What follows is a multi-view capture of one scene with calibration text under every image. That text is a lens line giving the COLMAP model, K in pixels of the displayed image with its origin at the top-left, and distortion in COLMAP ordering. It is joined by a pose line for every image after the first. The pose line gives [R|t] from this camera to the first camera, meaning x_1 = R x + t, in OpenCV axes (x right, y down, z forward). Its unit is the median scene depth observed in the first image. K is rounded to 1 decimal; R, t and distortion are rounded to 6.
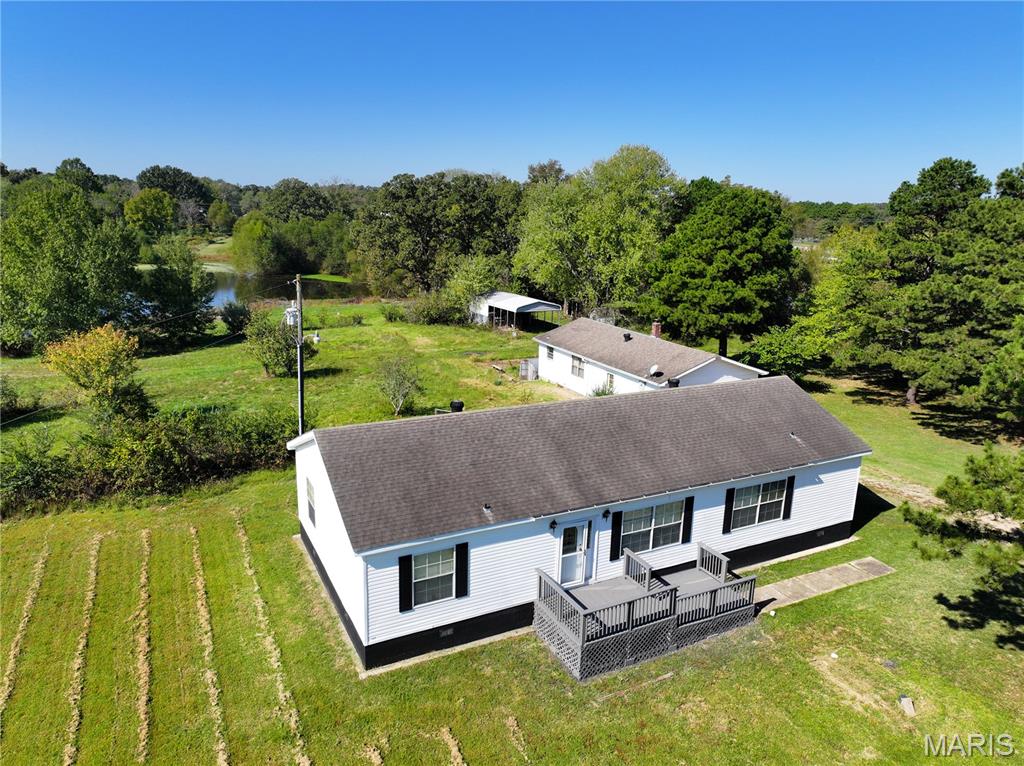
lens RADIAL K [[721.0, 0, 516.5], [0, 721.0, 381.4], [0, 0, 1]] dist [0.004830, 0.006127]
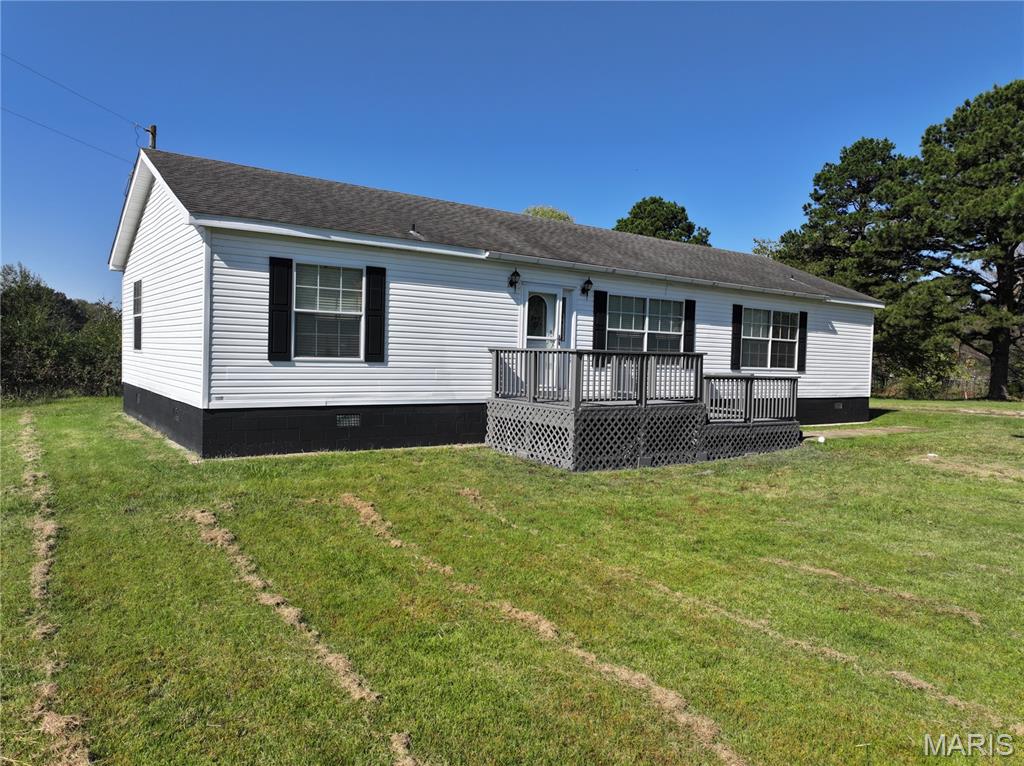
lens RADIAL K [[721.0, 0, 516.5], [0, 721.0, 381.4], [0, 0, 1]] dist [0.004830, 0.006127]
pose [[0.989759, -0.005415, 0.142643, -0.042047], [0.034352, 0.978948, -0.201199, 0.422869], [-0.138551, 0.204039, 0.969109, 0.370953]]
